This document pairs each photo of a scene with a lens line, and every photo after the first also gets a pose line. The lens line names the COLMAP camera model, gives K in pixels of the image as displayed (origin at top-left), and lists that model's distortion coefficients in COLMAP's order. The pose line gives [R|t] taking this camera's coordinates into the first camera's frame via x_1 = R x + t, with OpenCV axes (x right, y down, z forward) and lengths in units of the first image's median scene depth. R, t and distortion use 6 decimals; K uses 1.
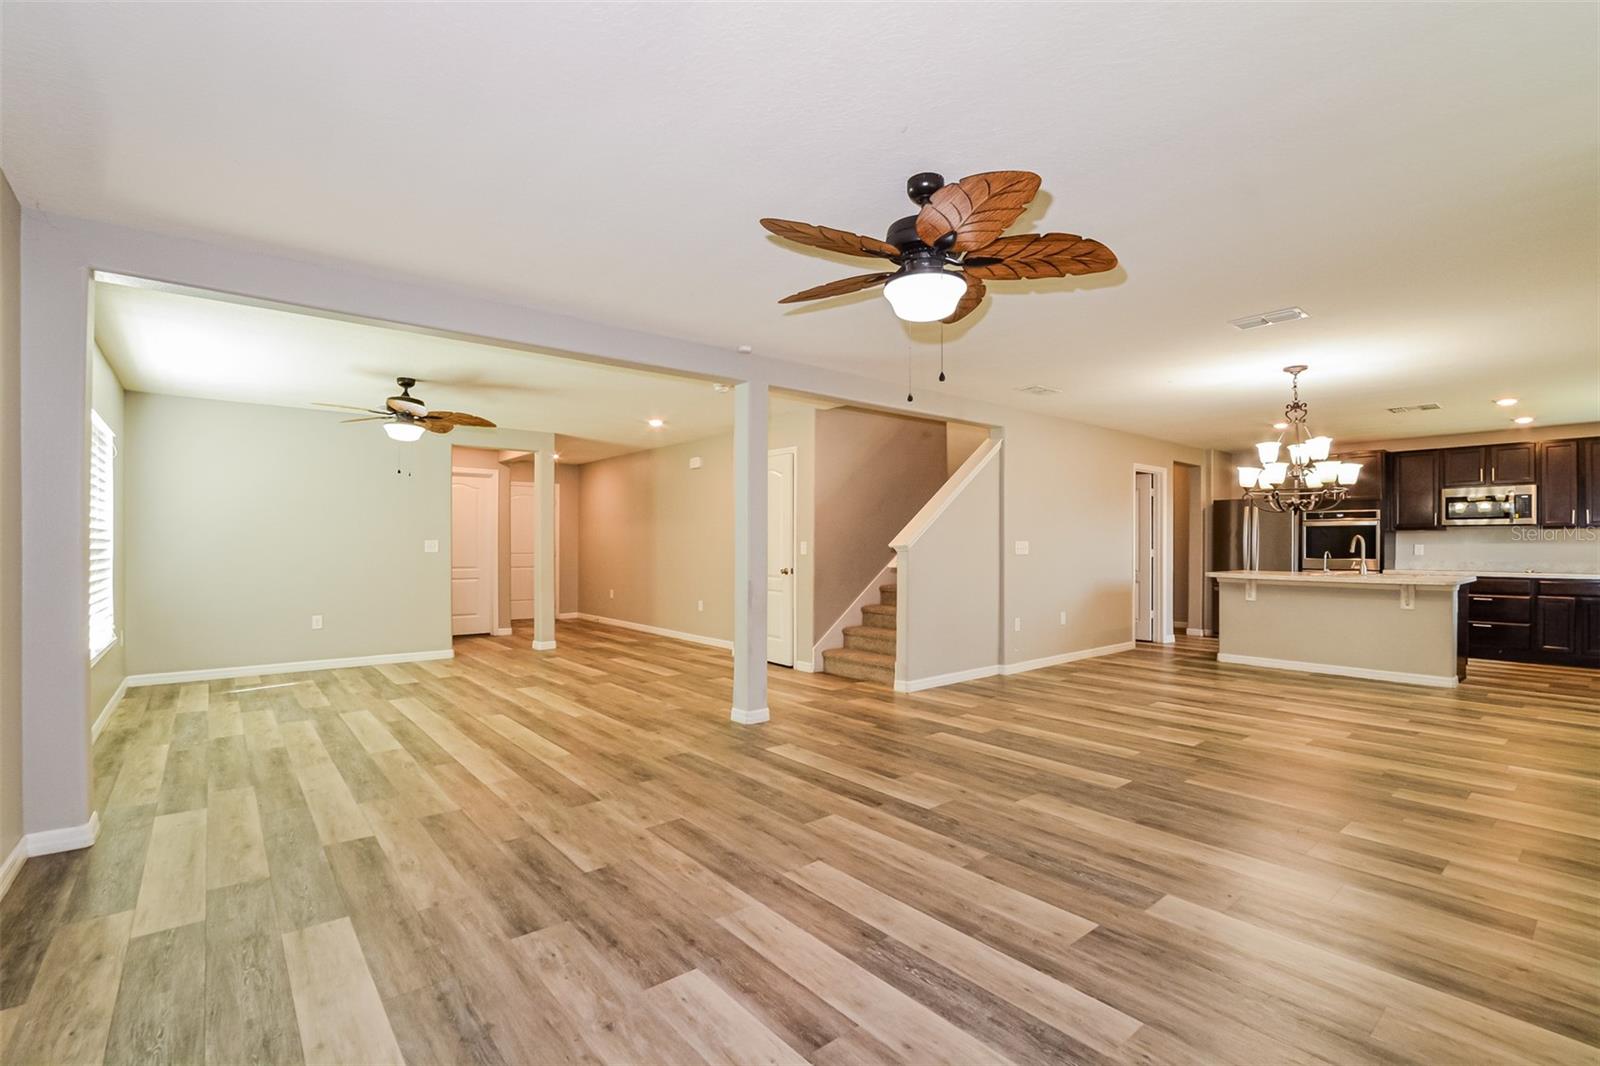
lens RADIAL K [[718.7, 0, 811.7], [0, 718.7, 542.0], [0, 0, 1]] dist [-0.003846, 0.001830]
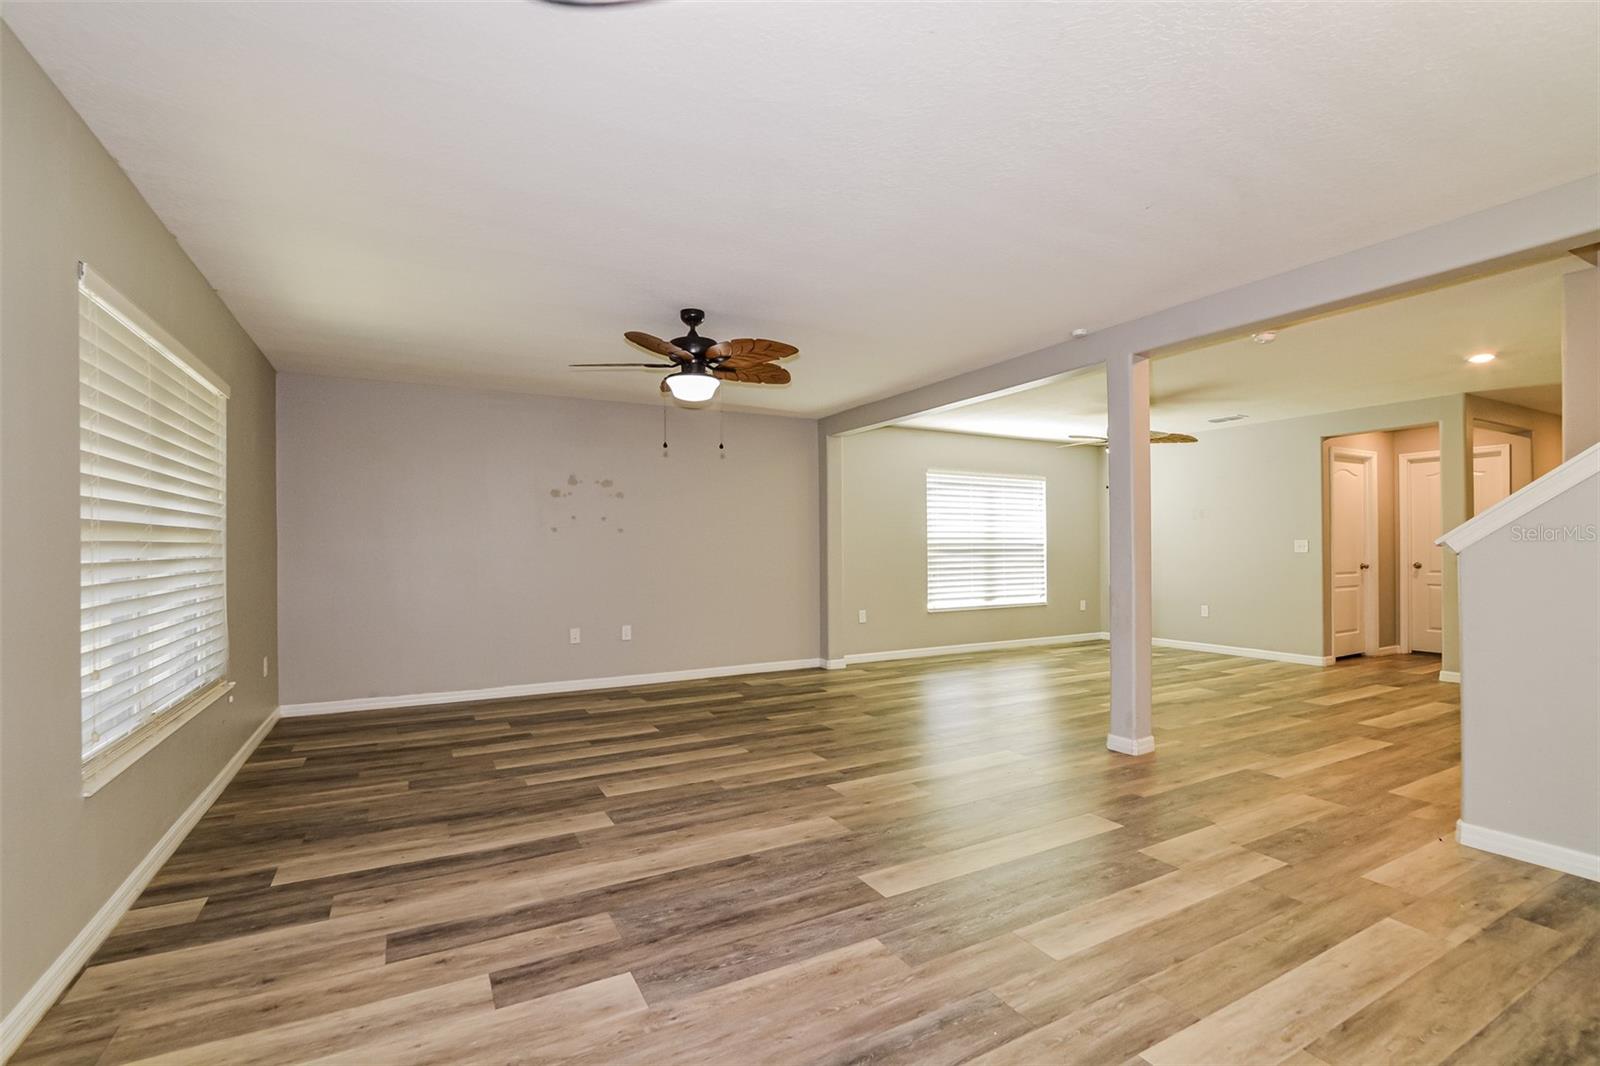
lens RADIAL K [[718.7, 0, 802.0], [0, 718.7, 542.2], [0, 0, 1]] dist [-0.003846, 0.001830]
pose [[-0.199352, -0.011802, -0.979857, 1.324138], [0.012254, 0.999819, -0.014535, 0.013177], [0.979851, -0.014904, -0.199171, 1.250571]]
